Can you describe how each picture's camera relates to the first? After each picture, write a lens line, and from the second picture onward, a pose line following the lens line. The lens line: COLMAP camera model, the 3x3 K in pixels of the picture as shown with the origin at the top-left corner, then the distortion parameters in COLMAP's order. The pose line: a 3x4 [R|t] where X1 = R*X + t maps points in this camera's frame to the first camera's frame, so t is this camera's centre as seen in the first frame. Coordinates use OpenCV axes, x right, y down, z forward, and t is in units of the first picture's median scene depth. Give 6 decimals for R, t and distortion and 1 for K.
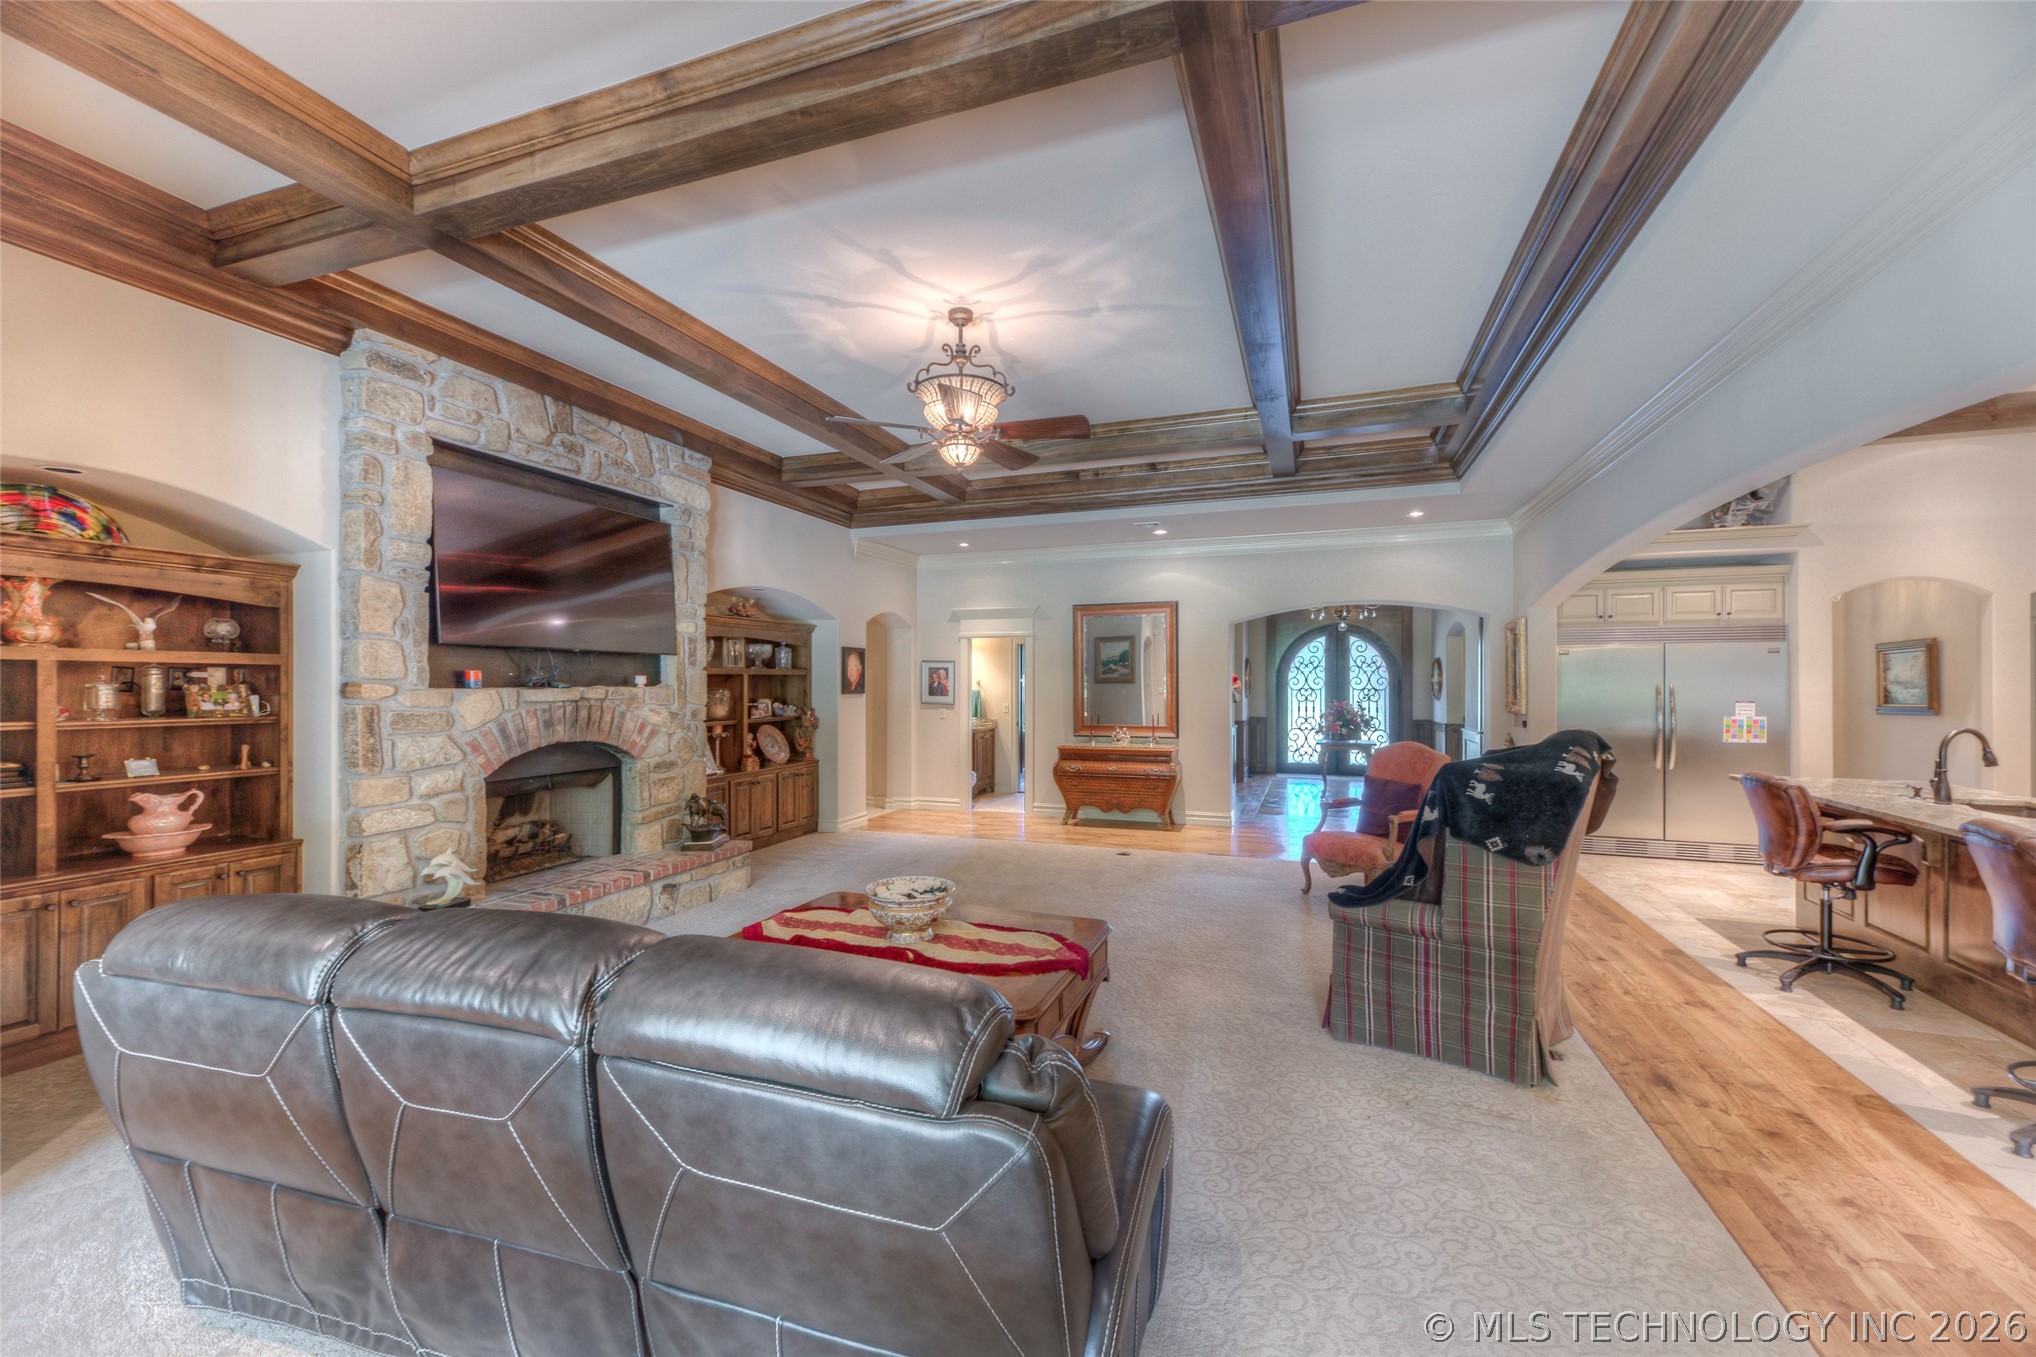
lens RADIAL K [[809.2, 0, 1015.2], [0, 809.2, 684.2], [0, 0, 1]] dist [0.009801, -0.000756]
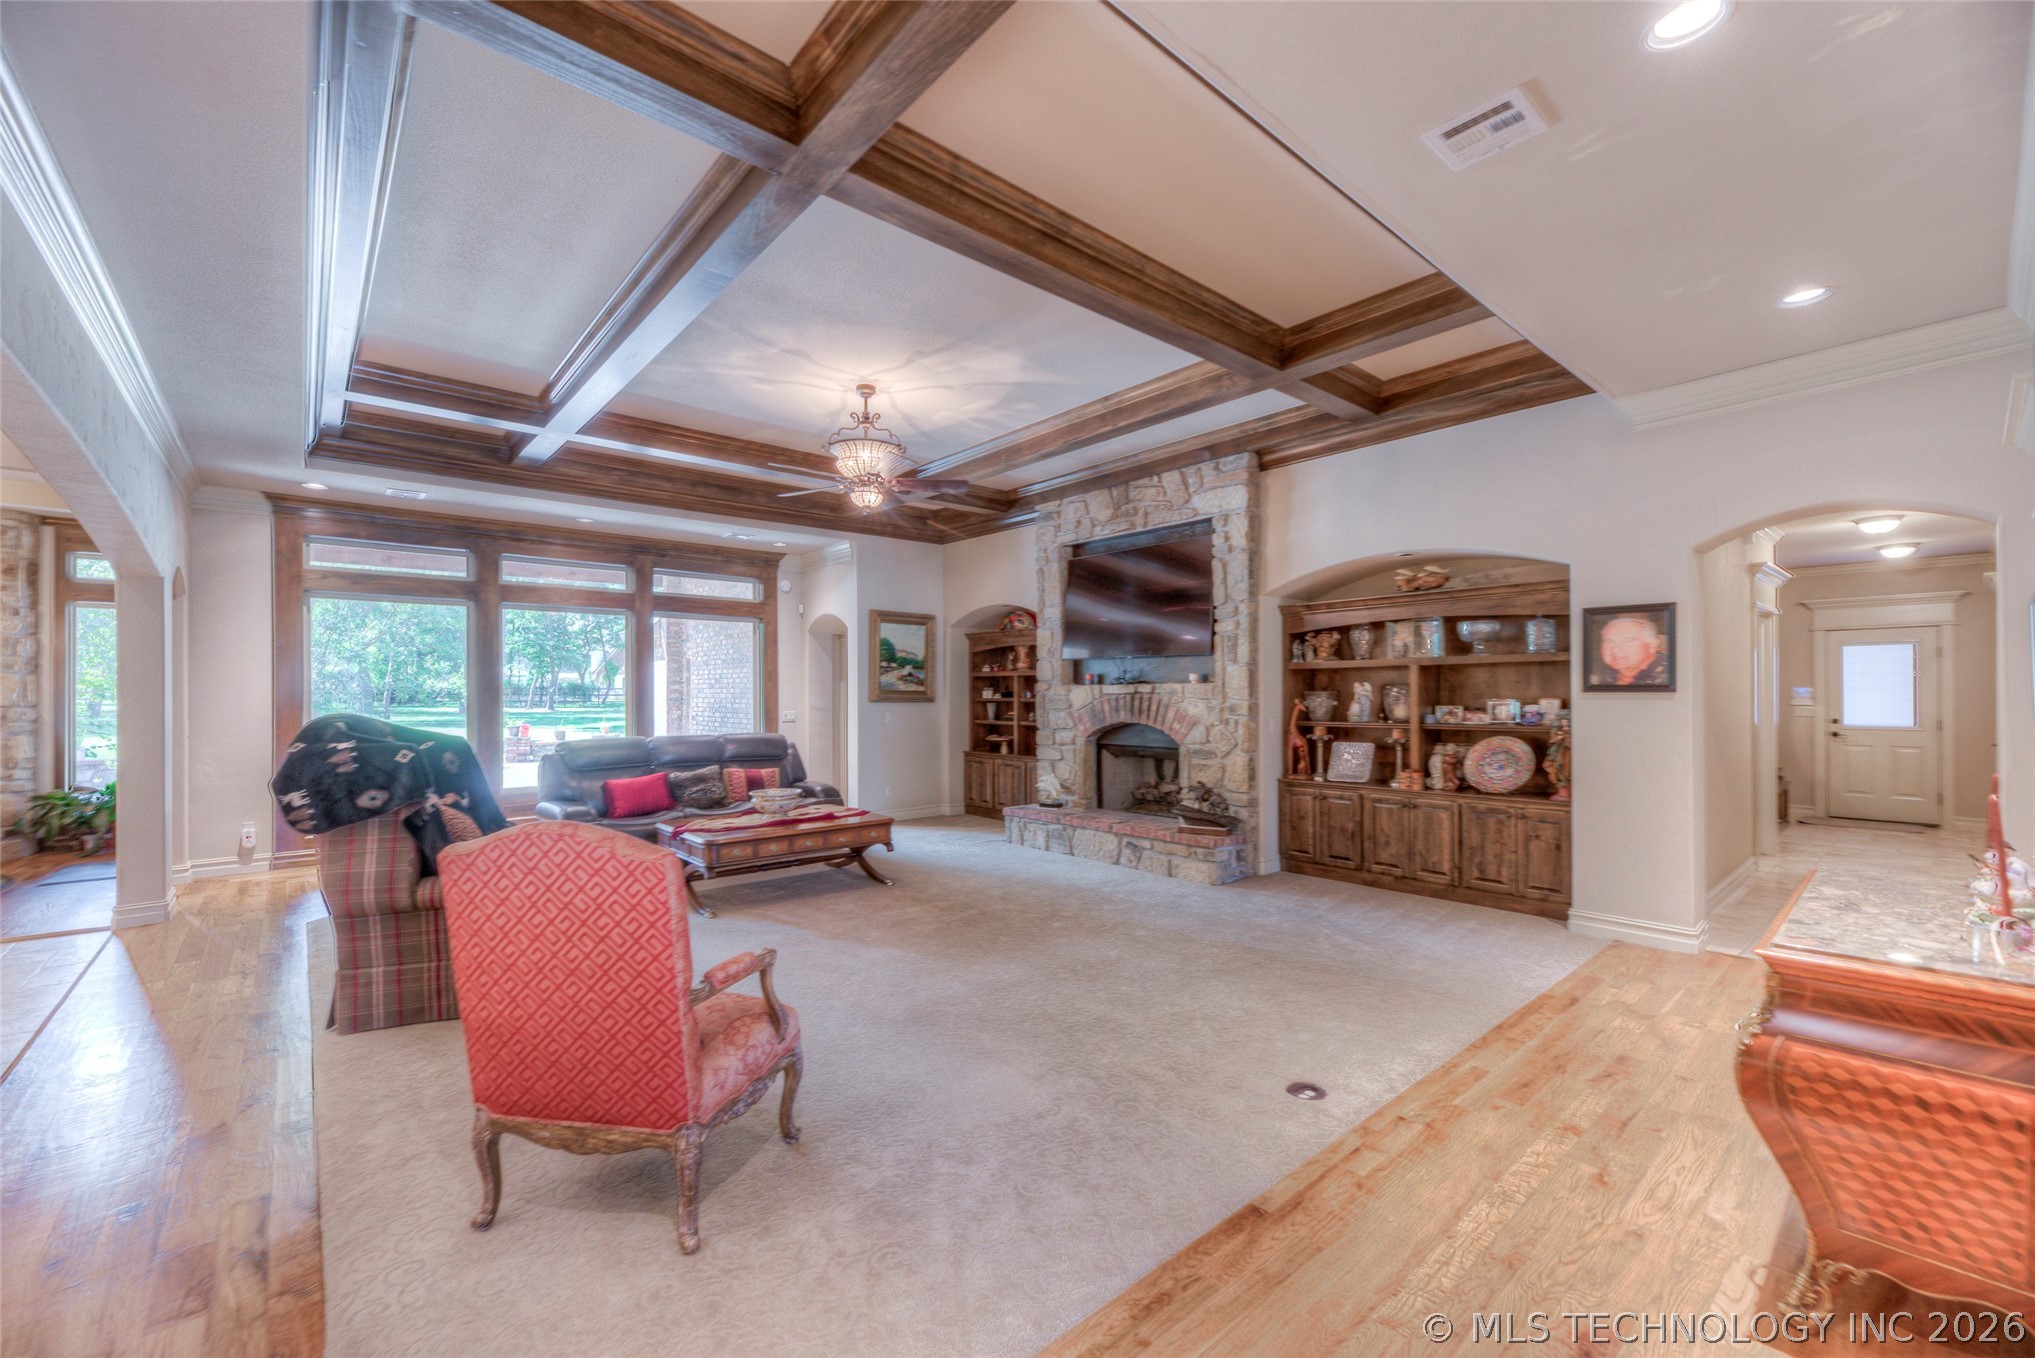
lens RADIAL K [[817.3, 0, 1016.0], [0, 817.3, 691.2], [0, 0, 1]] dist [-0.000270, -0.000263]
pose [[-0.480588, -0.000209, -0.876946, 0.749100], [0.003524, 0.999991, -0.002169, 0.017974], [0.876939, -0.004133, -0.480583, 1.444906]]
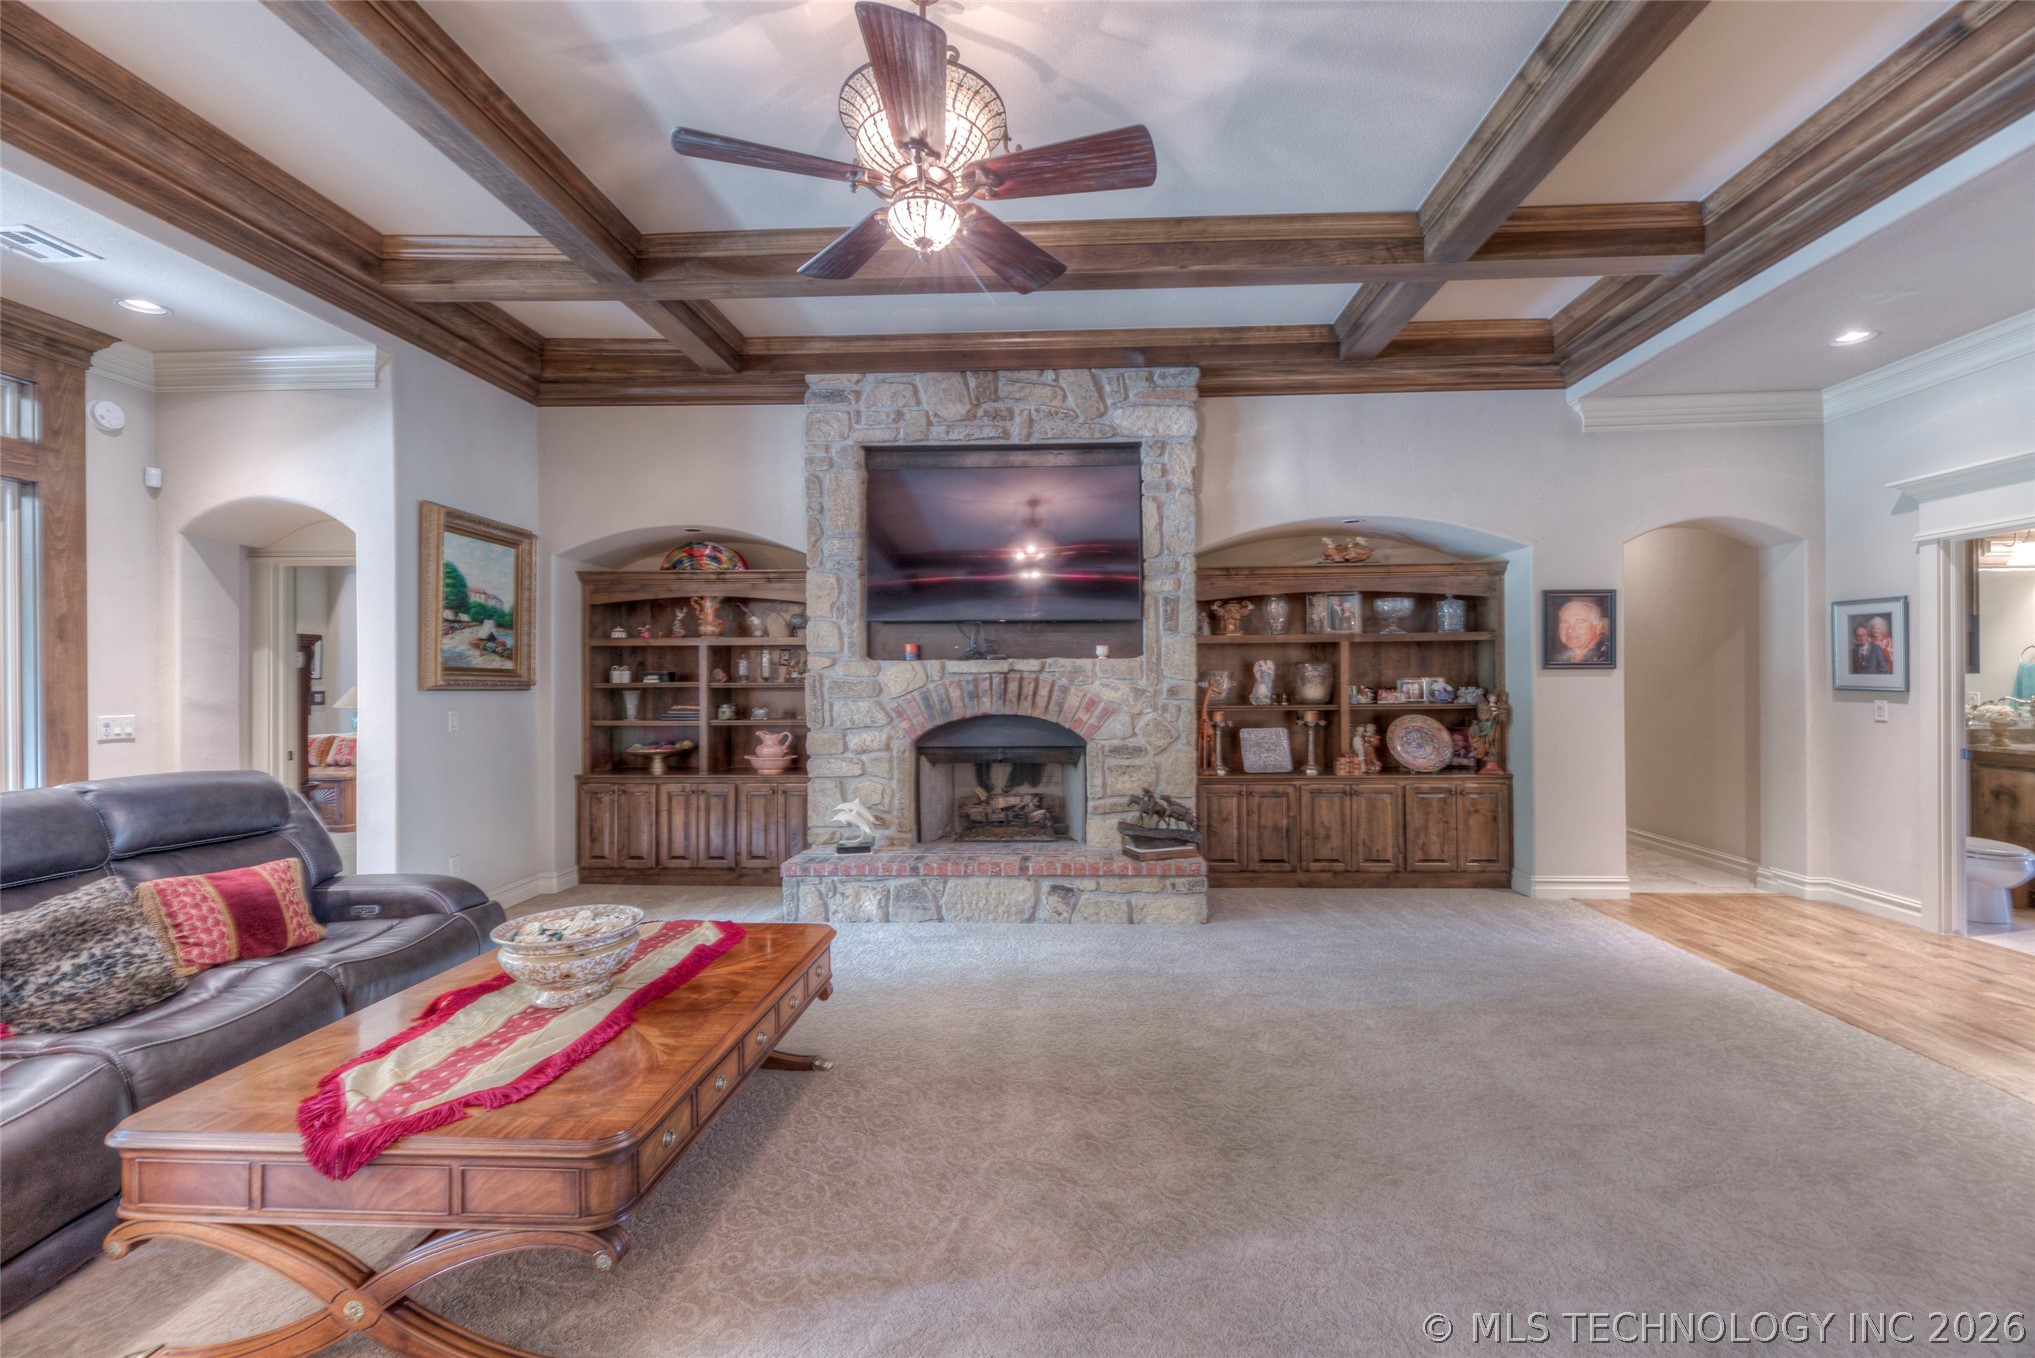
lens RADIAL K [[834.6, 0, 1047.1], [0, 834.6, 676.5], [0, 0, 1]] dist [0.004406, -0.000182]
pose [[0.308159, -0.005369, -0.951320, 0.410817], [0.005726, 0.999976, -0.003789, 0.028080], [0.951318, -0.004280, 0.308182, 0.715644]]
